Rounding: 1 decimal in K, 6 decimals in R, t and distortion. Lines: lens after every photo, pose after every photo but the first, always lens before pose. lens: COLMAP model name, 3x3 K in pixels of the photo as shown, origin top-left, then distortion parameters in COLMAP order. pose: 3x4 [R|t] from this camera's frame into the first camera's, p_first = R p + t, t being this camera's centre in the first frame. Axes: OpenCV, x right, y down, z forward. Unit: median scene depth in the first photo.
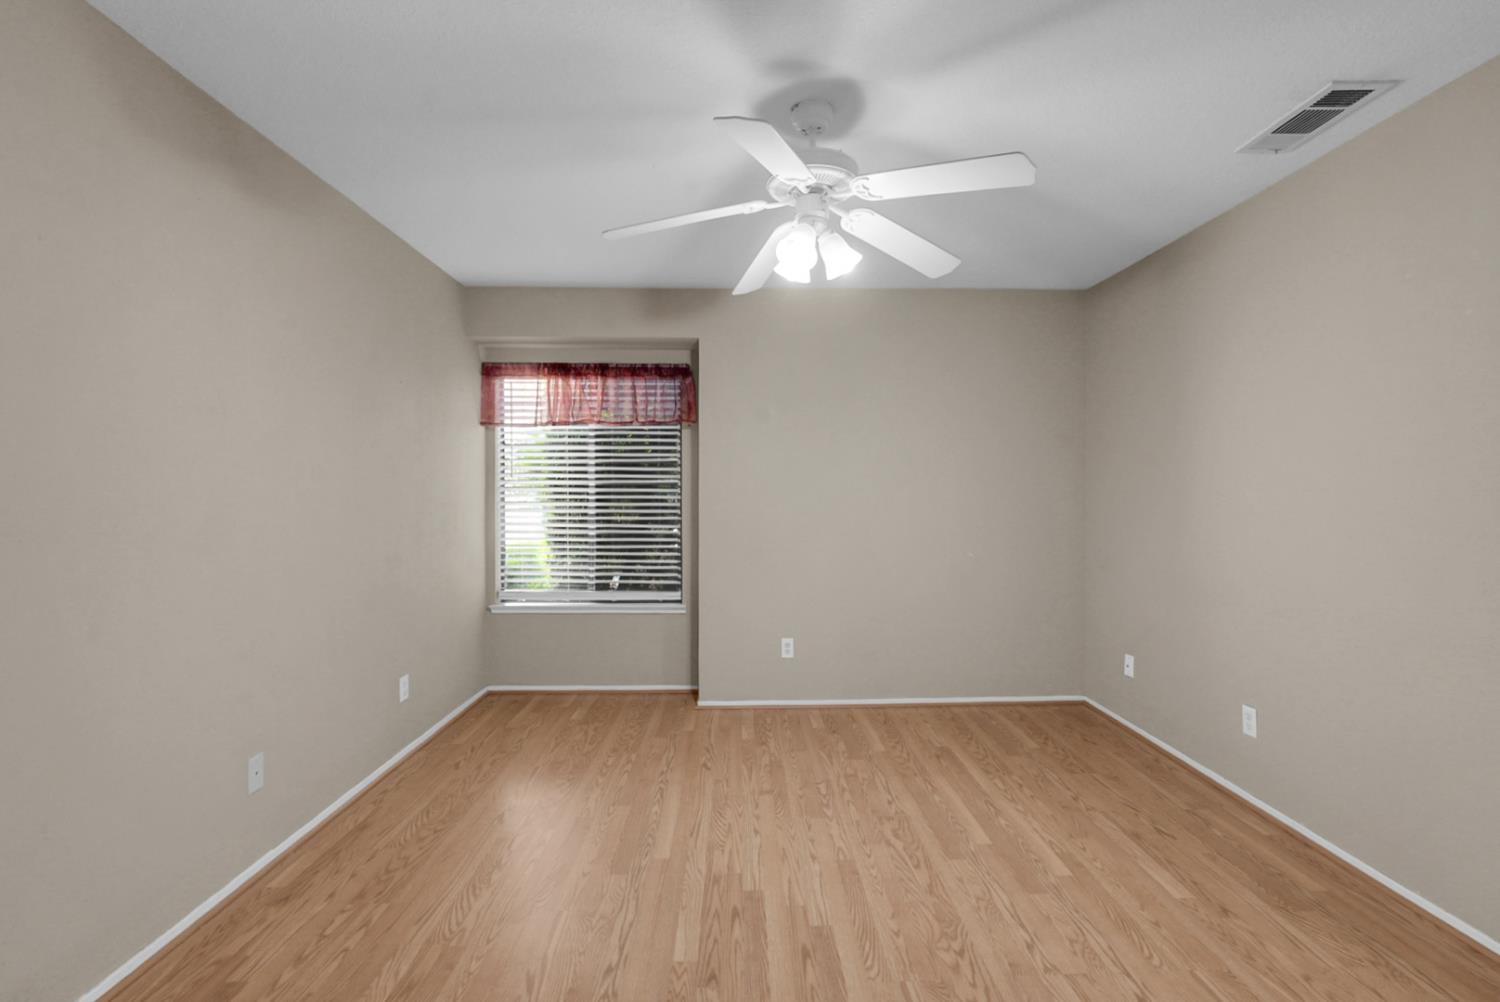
lens RADIAL K [[661.7, 0, 746.6], [0, 661.7, 500.7], [0, 0, 1]] dist [-0.013734, 0.008276]
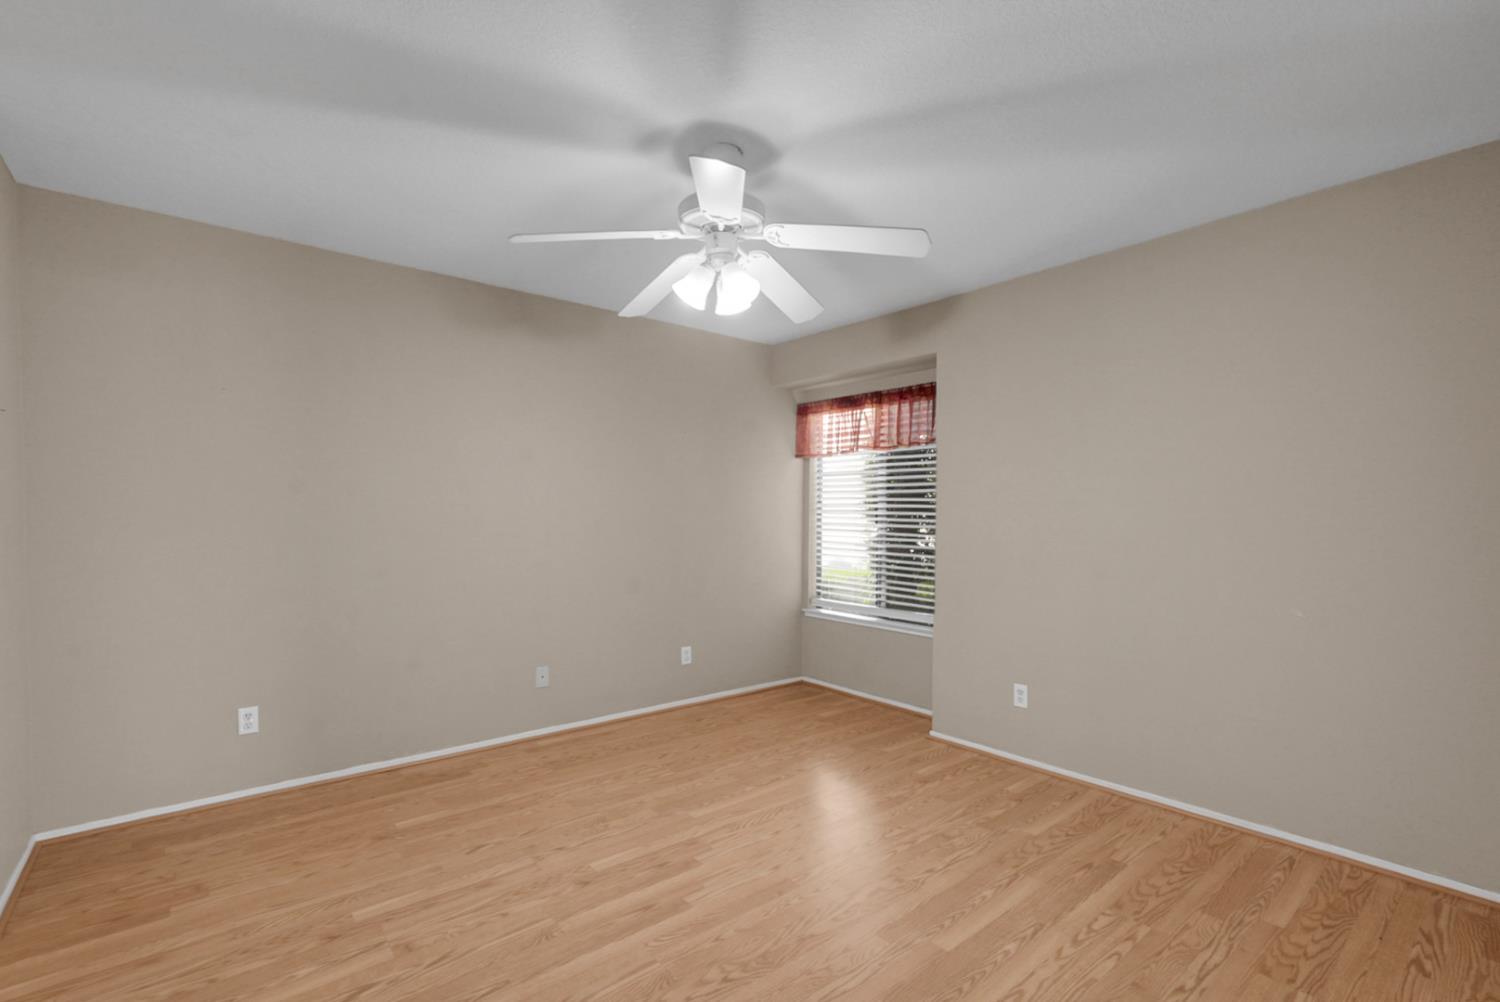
lens RADIAL K [[661.2, 0, 752.0], [0, 661.2, 543.1], [0, 0, 1]] dist [-0.001596, 0.000550]
pose [[0.633406, 0.037803, -0.772896, 0.514494], [-0.012583, 0.999177, 0.038559, -0.005388], [0.773717, -0.014698, 0.633361, 0.190960]]
